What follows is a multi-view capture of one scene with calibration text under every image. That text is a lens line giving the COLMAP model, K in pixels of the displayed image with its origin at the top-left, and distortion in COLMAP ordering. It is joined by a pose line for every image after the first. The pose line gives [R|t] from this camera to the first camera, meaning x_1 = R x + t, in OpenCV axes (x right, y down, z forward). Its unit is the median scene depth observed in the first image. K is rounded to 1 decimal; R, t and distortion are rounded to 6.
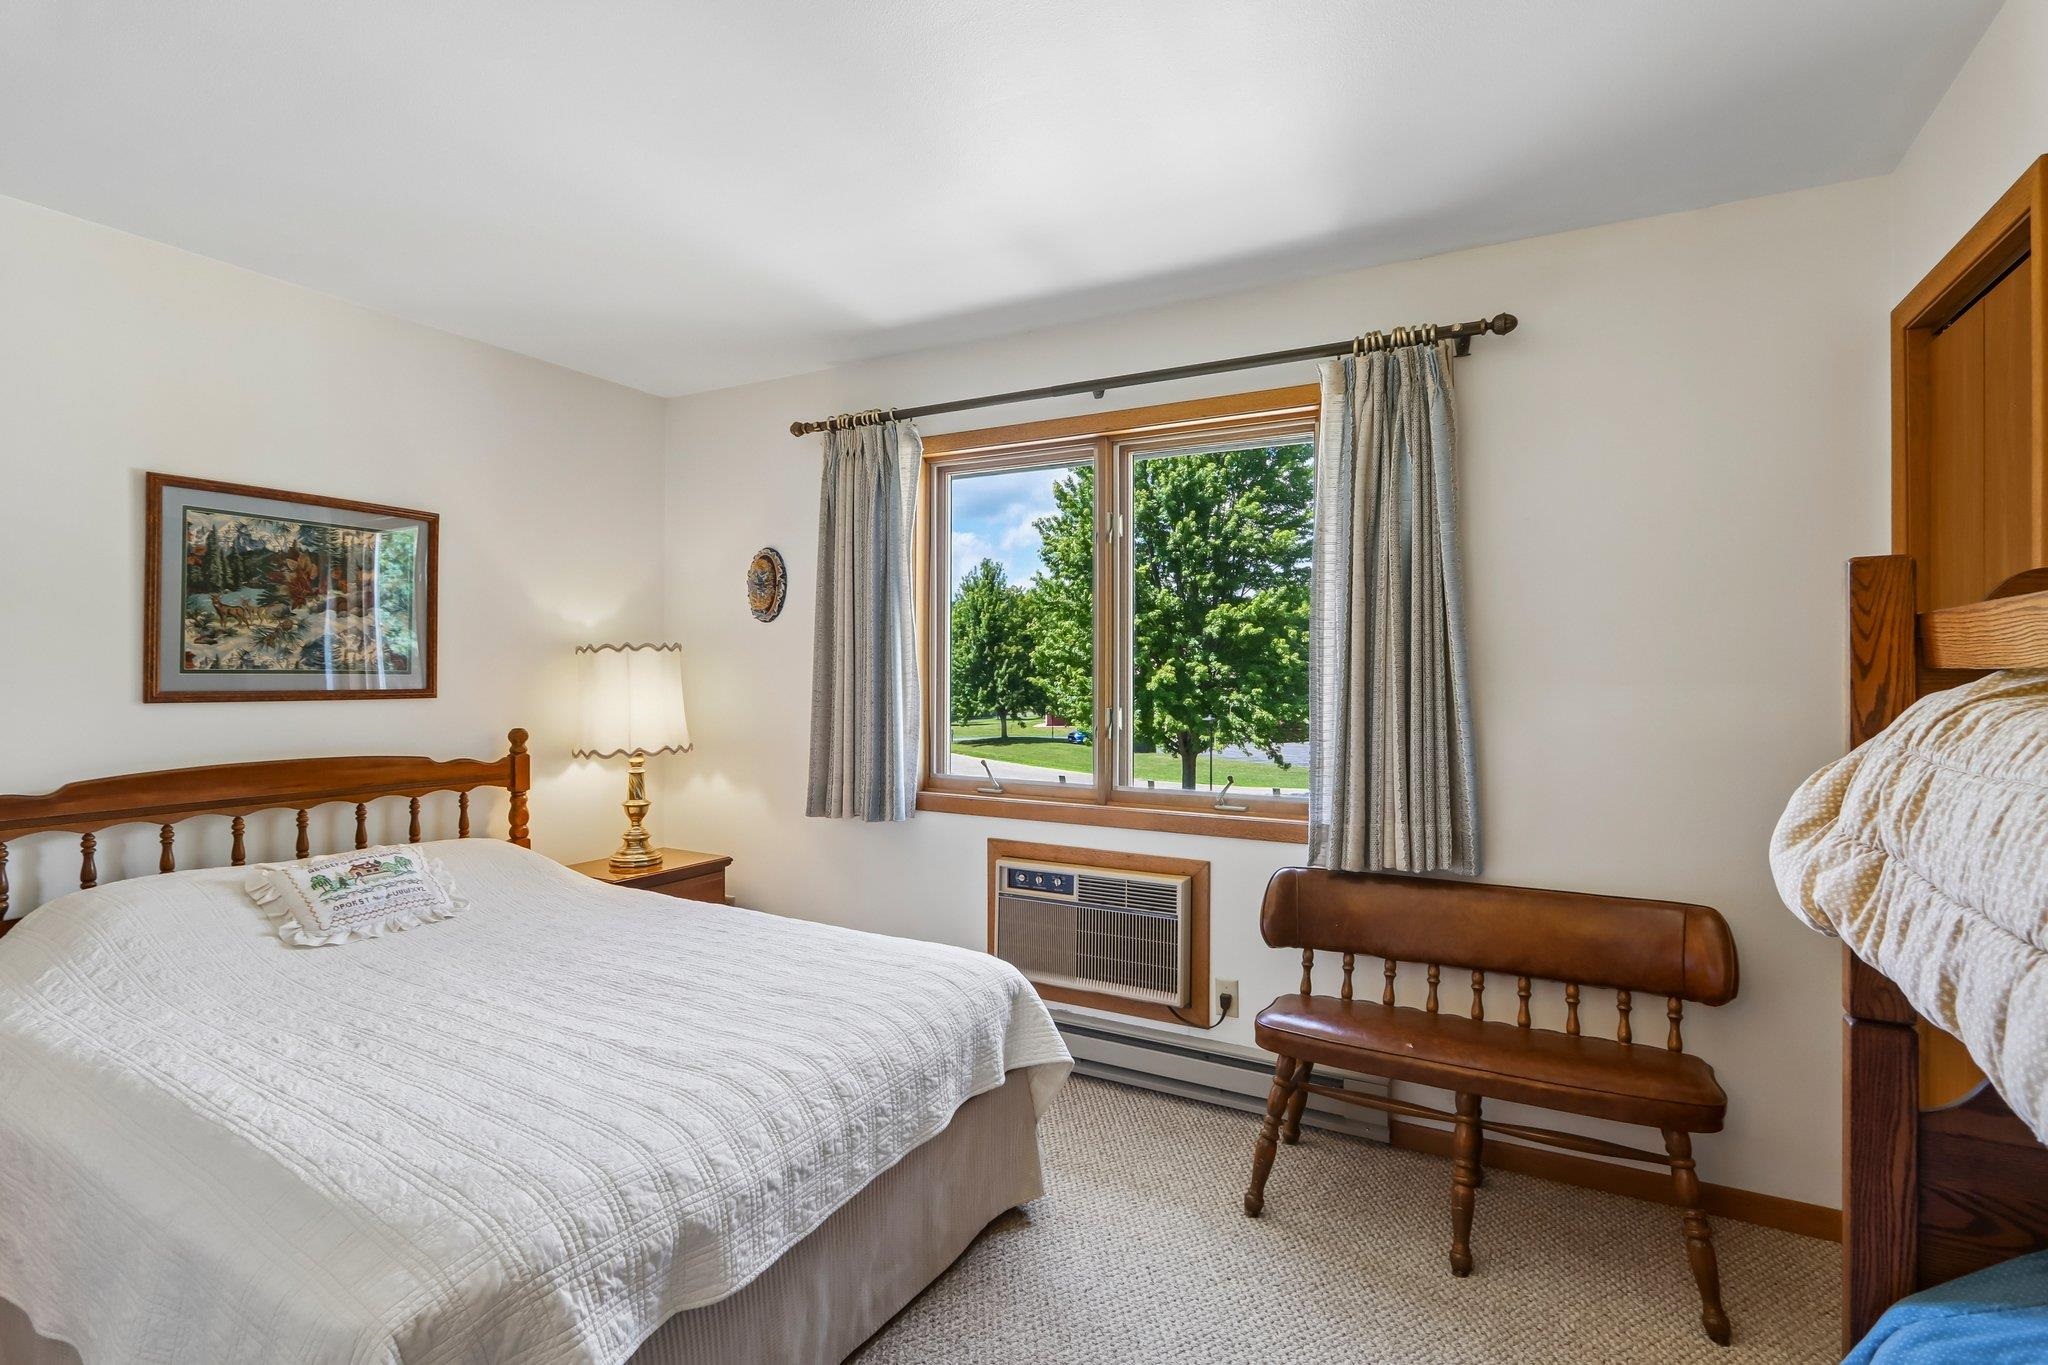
lens RADIAL K [[965.7, 0, 1016.5], [0, 965.7, 677.6], [0, 0, 1]] dist [-0.014395, 0.002288]
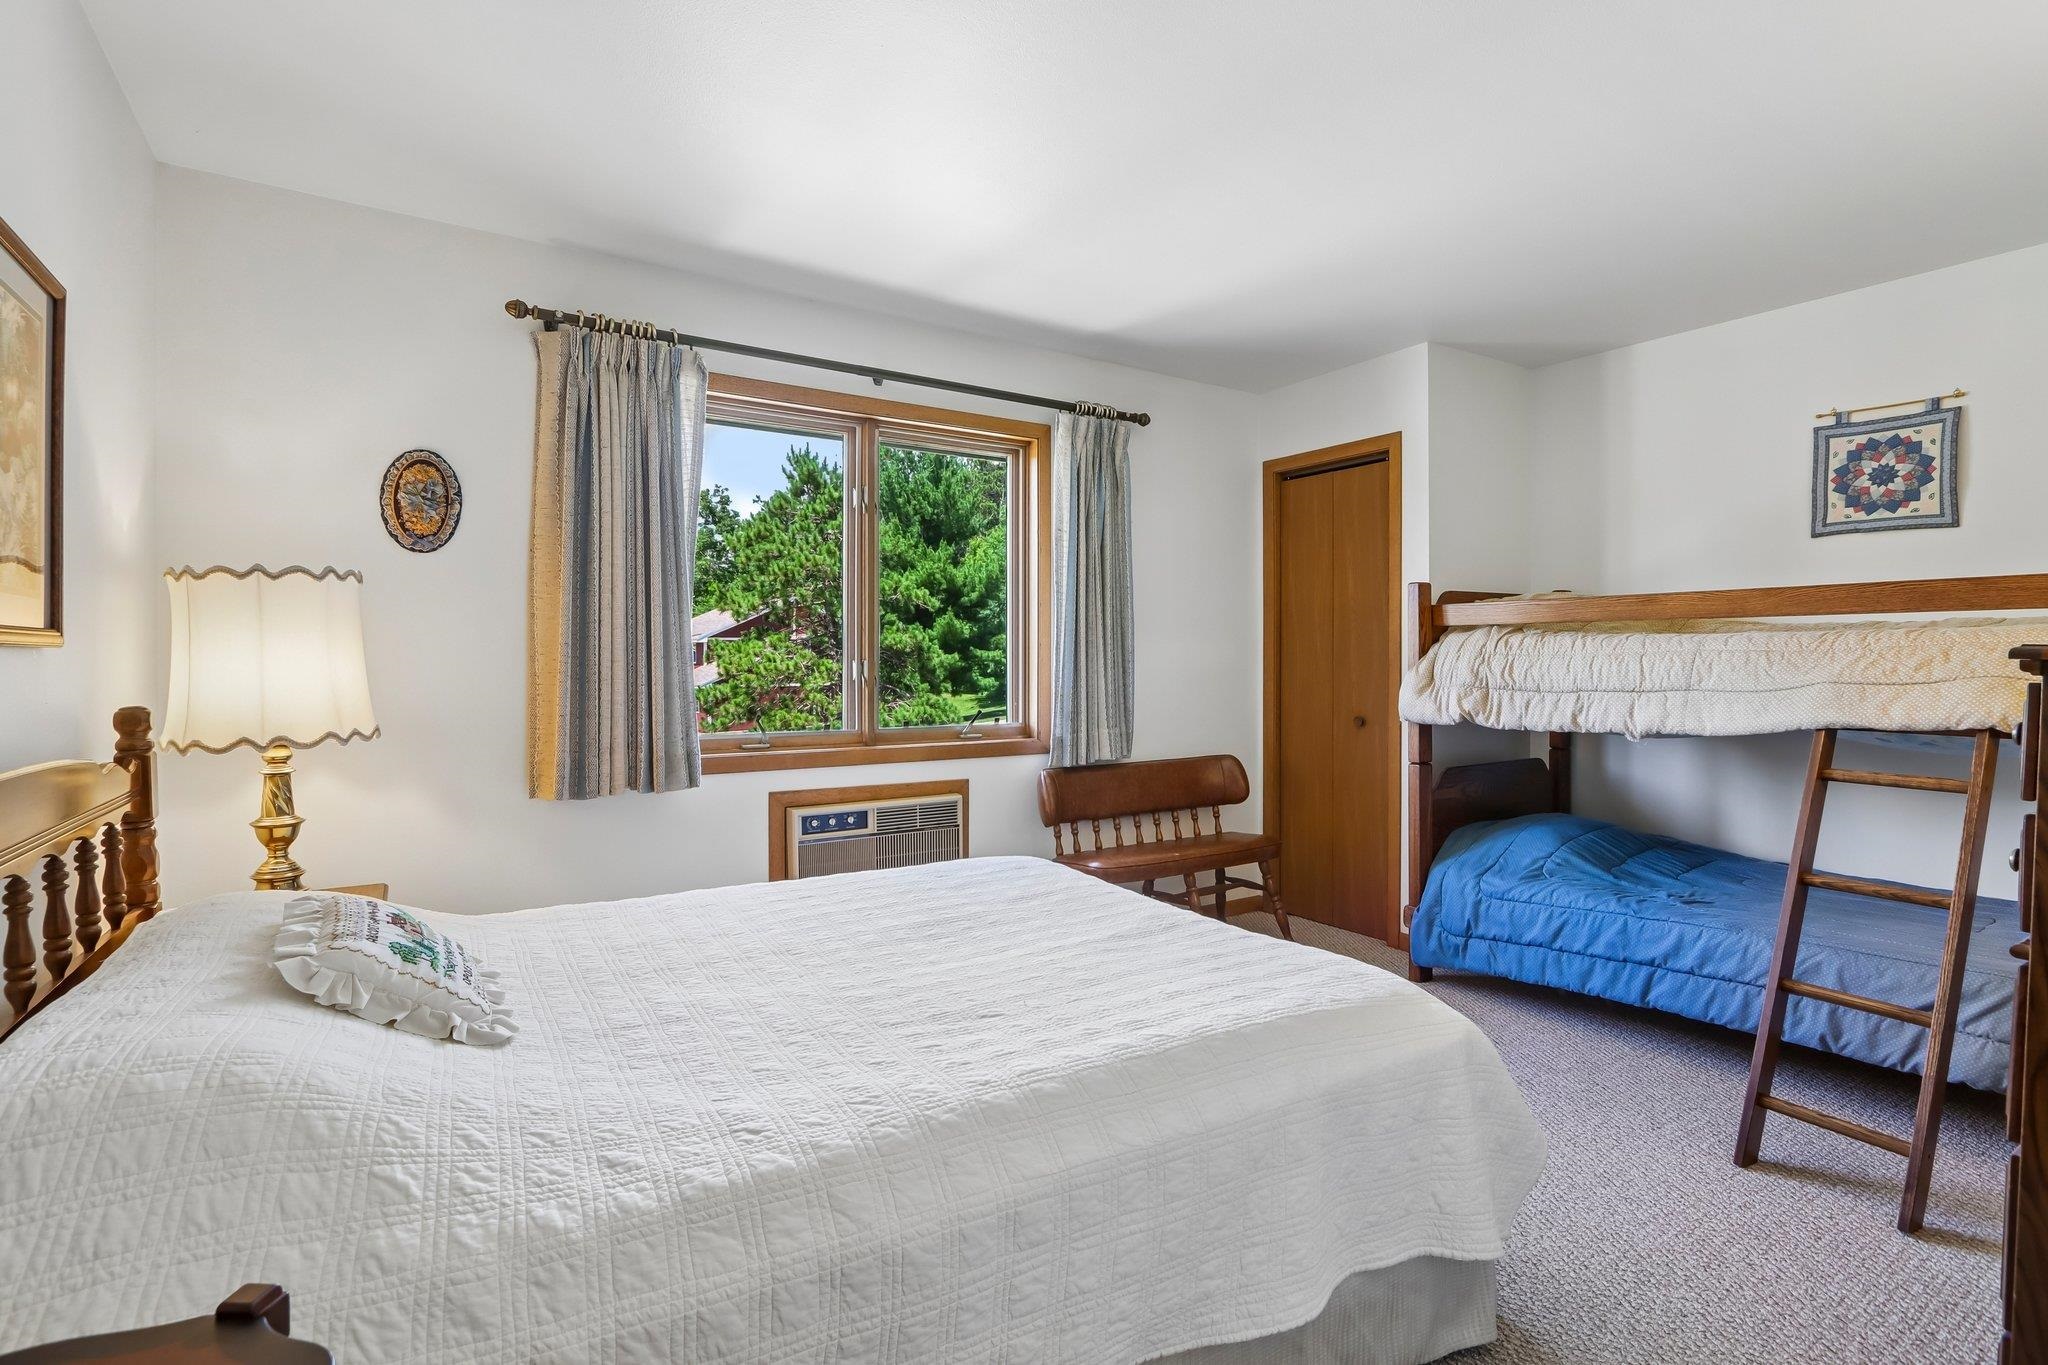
lens RADIAL K [[965.7, 0, 1018.5], [0, 965.7, 675.0], [0, 0, 1]] dist [-0.014395, 0.002288]
pose [[0.474979, -0.018087, 0.879811, -0.835199], [0.006557, 0.999834, 0.017014, 0.031086], [-0.879973, -0.002312, 0.475018, 0.318571]]
